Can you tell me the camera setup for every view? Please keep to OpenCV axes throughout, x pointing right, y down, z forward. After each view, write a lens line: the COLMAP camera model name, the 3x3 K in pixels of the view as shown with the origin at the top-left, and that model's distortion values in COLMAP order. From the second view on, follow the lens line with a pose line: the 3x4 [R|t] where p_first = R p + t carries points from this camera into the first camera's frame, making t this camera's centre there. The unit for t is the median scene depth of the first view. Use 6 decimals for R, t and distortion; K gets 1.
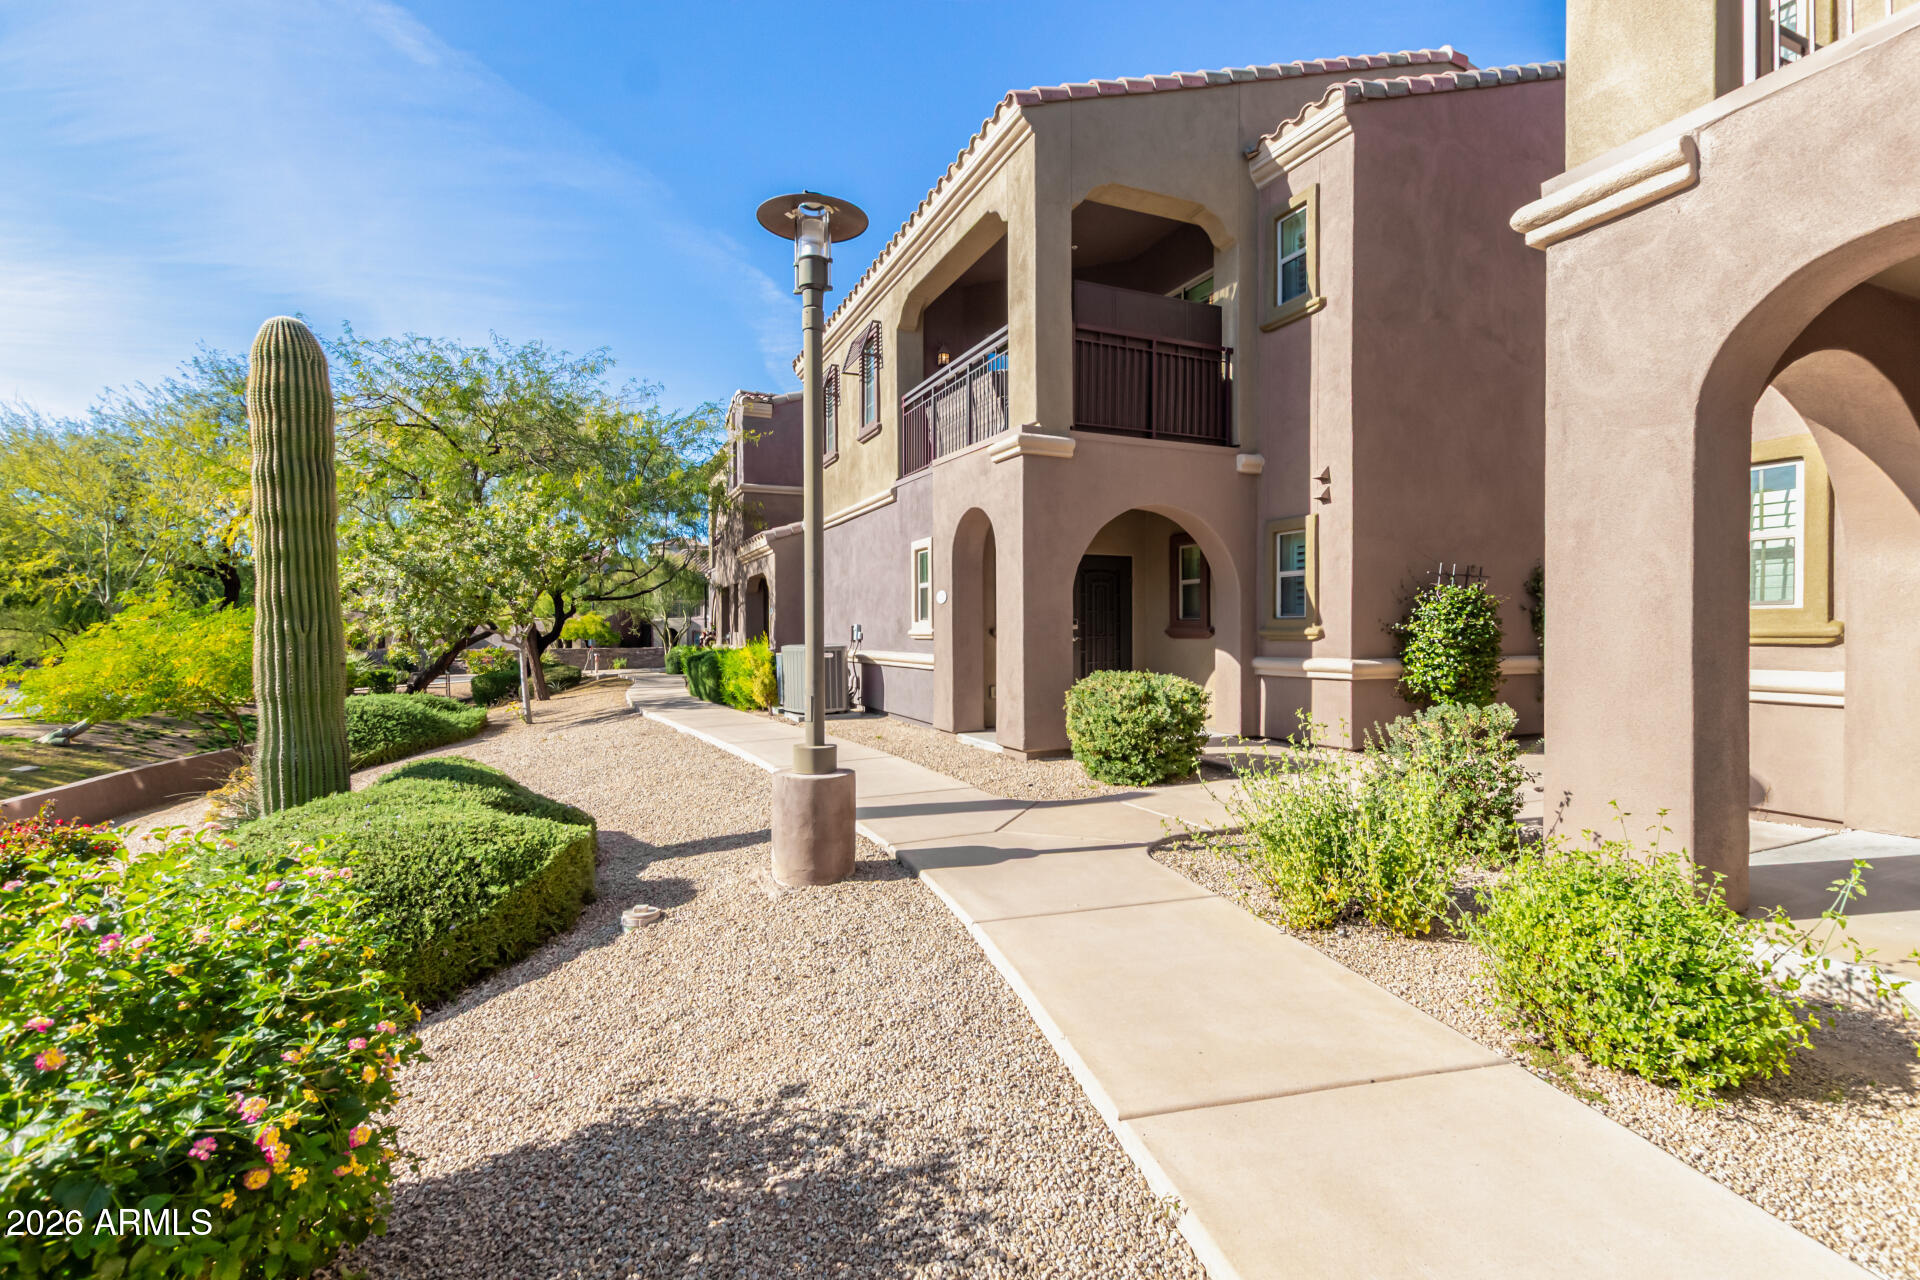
lens RADIAL K [[882.0, 0, 962.9], [0, 882.0, 633.4], [0, 0, 1]] dist [0.002533, 0.000823]
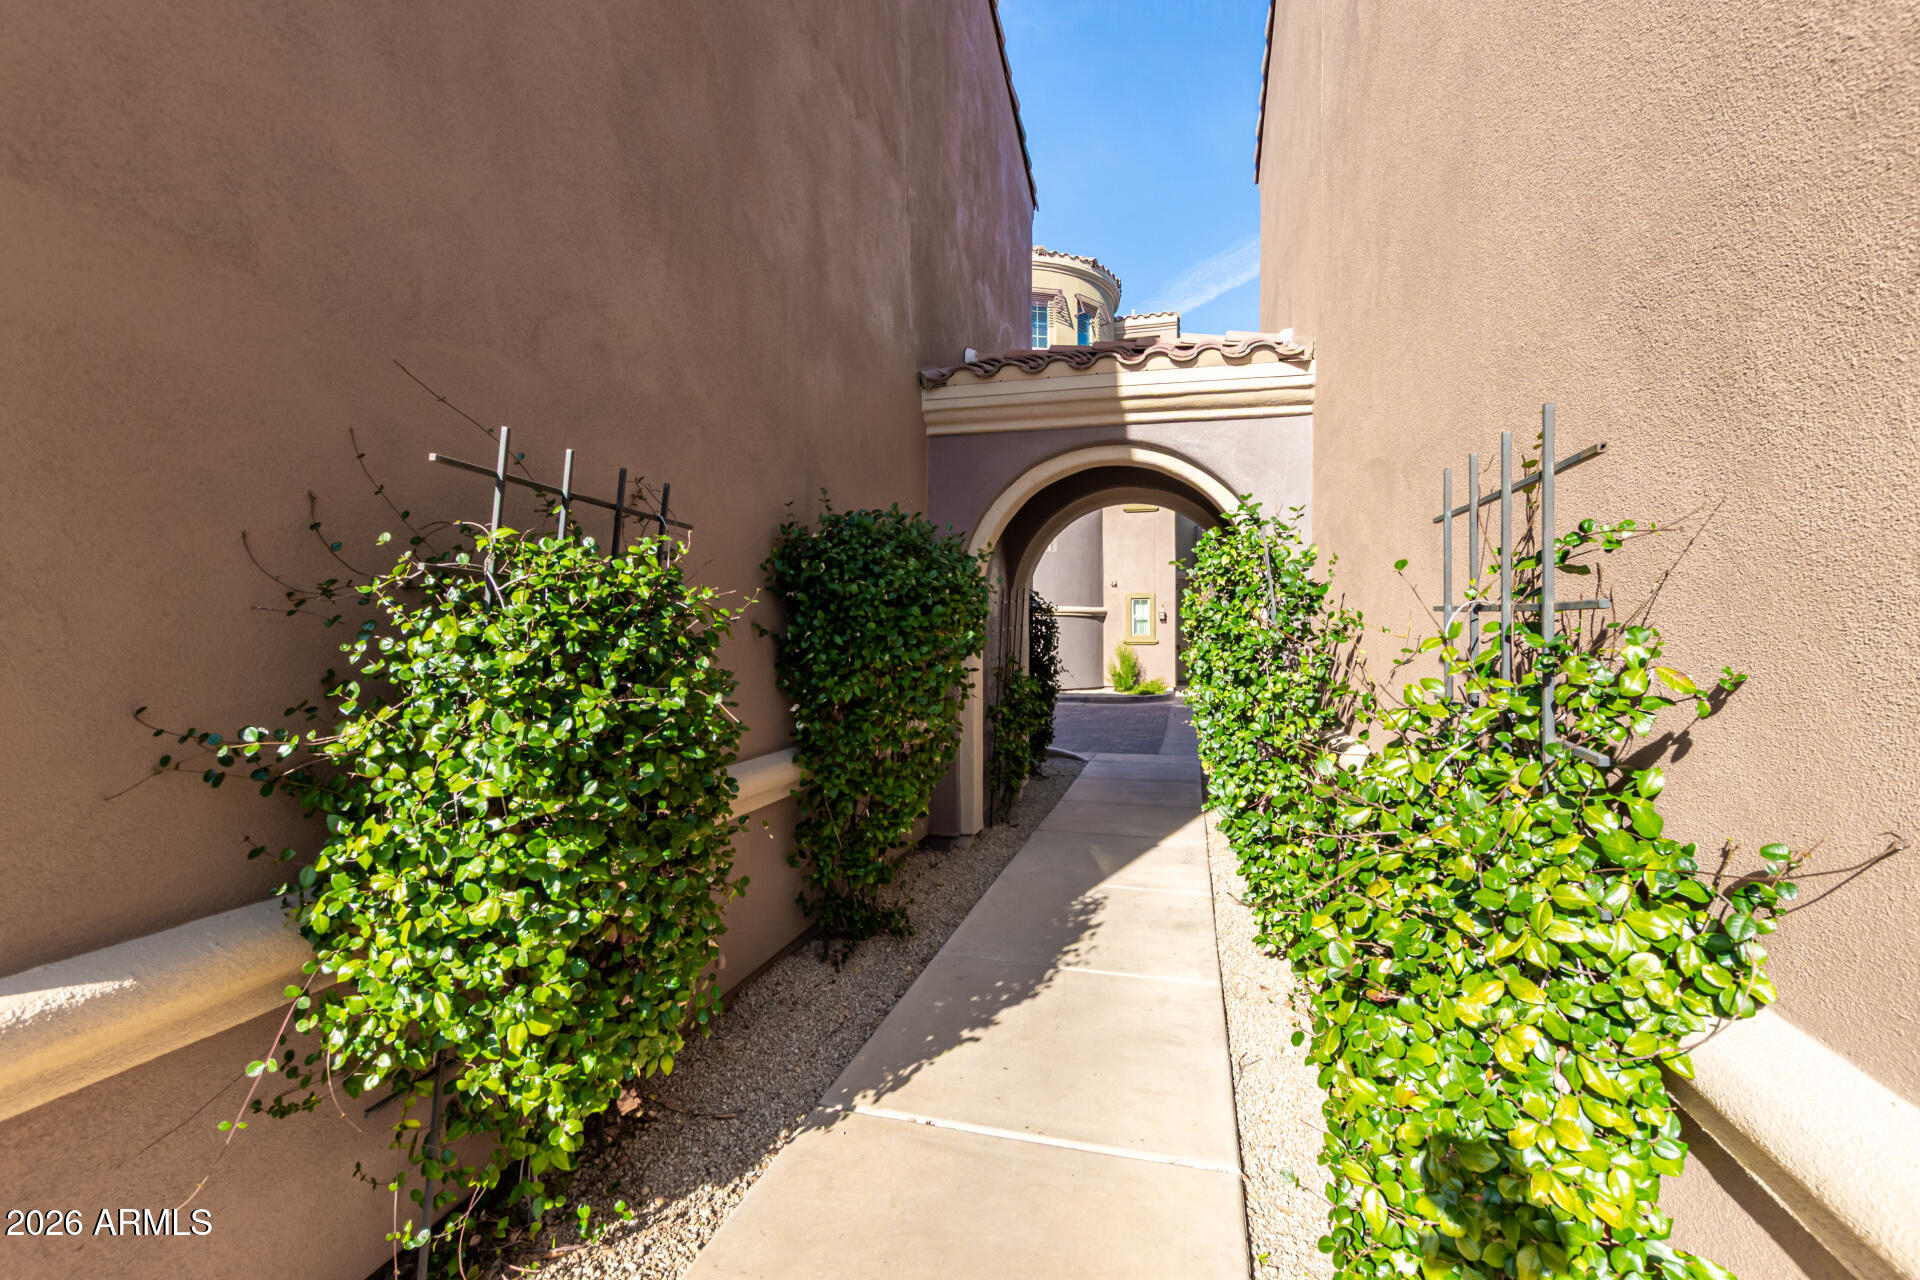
lens RADIAL K [[878.5, 0, 959.5], [0, 878.5, 642.8], [0, 0, 1]] dist [0.003544, 0.000056]
pose [[0.624980, -0.009700, 0.780581, 0.449375], [0.005978, 0.999953, 0.007639, -0.029155], [-0.780618, -0.000108, 0.625008, 0.790860]]
